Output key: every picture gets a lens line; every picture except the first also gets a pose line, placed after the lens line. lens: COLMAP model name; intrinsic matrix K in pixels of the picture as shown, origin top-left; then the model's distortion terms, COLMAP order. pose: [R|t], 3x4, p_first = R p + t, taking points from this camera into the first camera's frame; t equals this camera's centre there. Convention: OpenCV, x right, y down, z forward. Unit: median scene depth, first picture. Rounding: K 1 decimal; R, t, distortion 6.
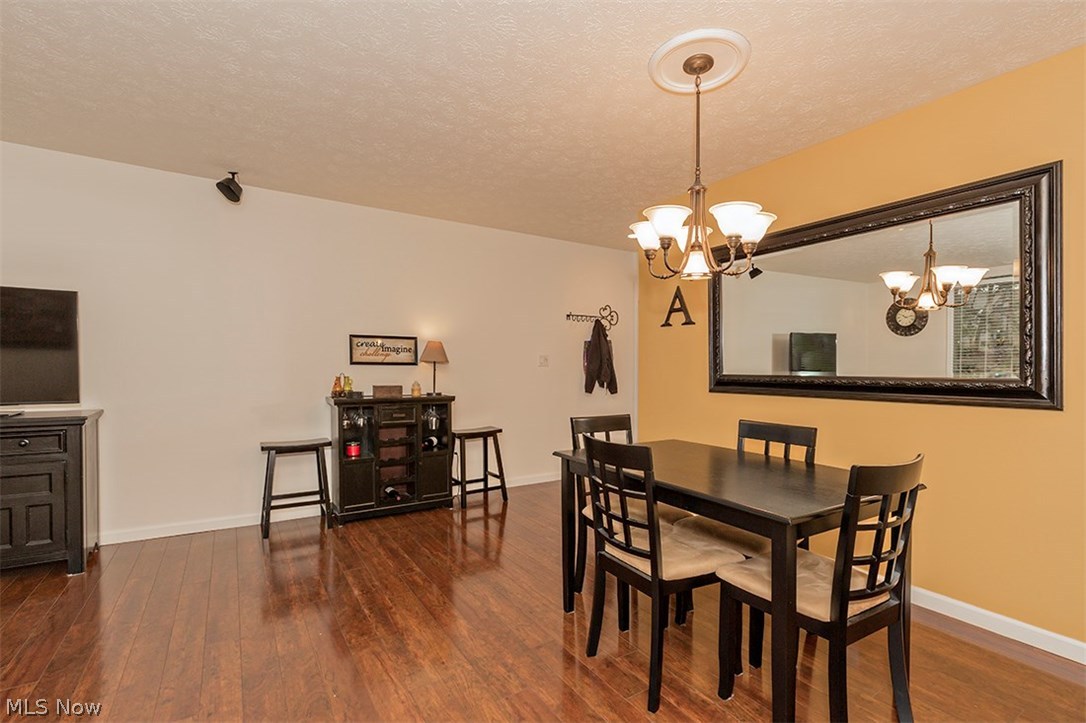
lens RADIAL K [[452.1, 0, 570.2], [0, 452.1, 366.0], [0, 0, 1]] dist [0.000207, 0.000119]
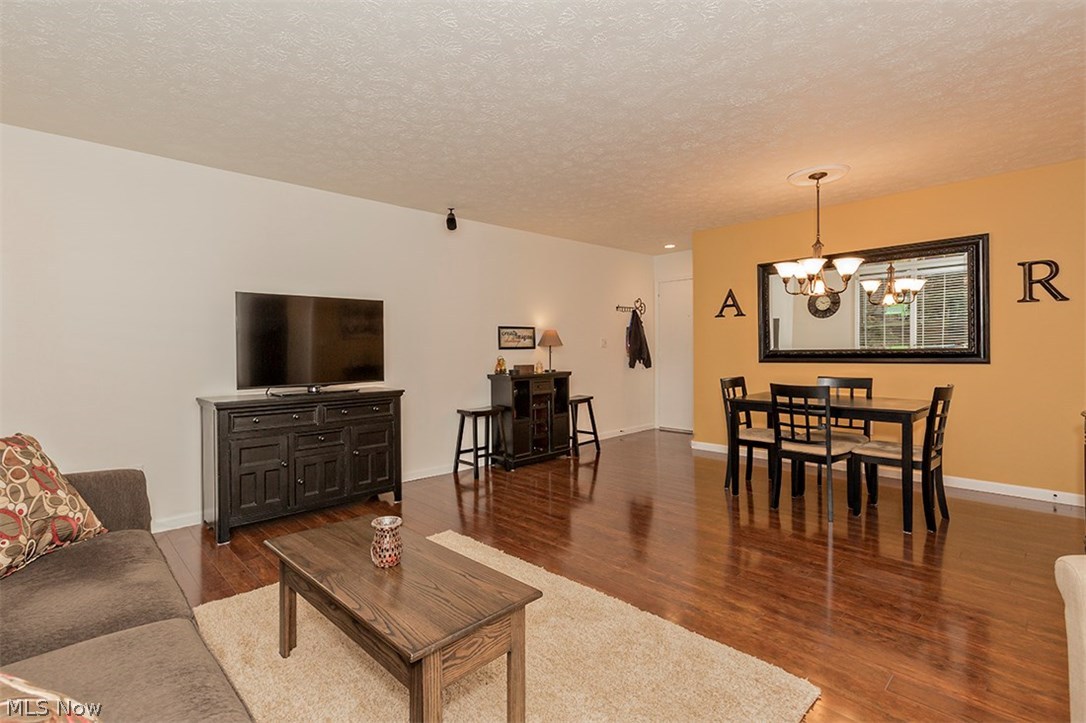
lens RADIAL K [[448.8, 0, 549.4], [0, 448.8, 348.6], [0, 0, 1]] dist [-0.000830, -0.000120]
pose [[0.986232, -0.023242, 0.163725, -0.542033], [0.022859, 0.999730, 0.004228, -0.007692], [-0.163779, -0.000427, 0.986497, -0.287793]]
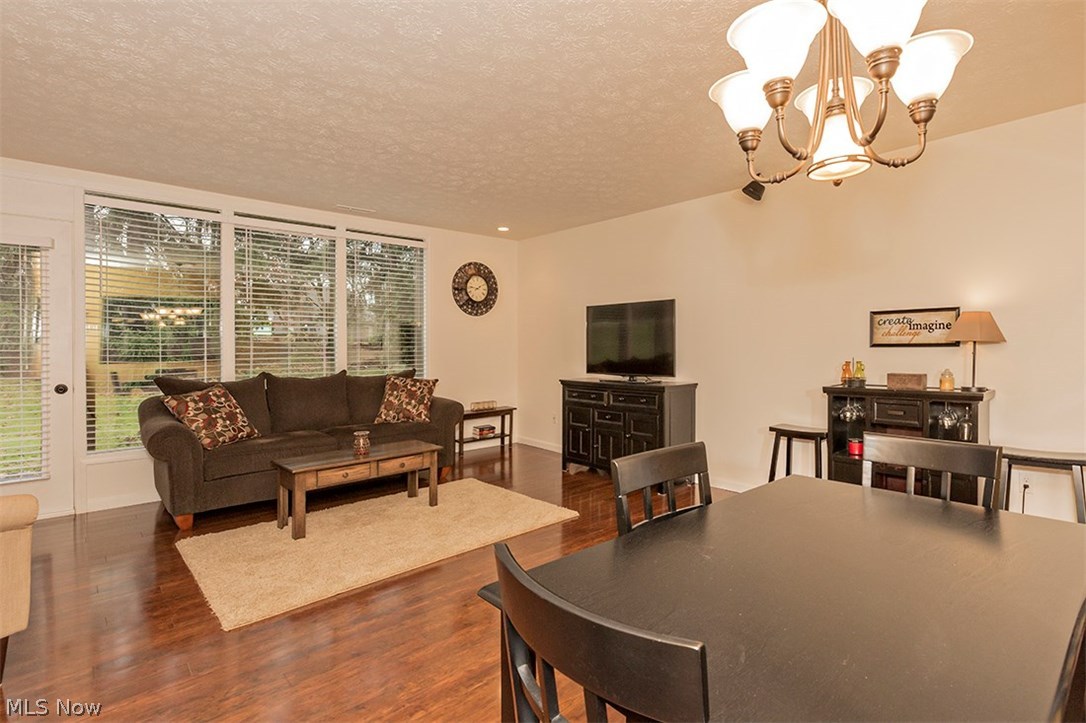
lens RADIAL K [[569.1, 0, 654.2], [0, 569.1, 360.9], [0, 0, 1]] dist [0.001326, 0.000778]
pose [[0.197357, 0.010200, -0.980279, 0.461442], [0.011392, 0.999854, 0.012697, 0.003890], [0.980266, -0.013673, 0.197212, 0.385830]]
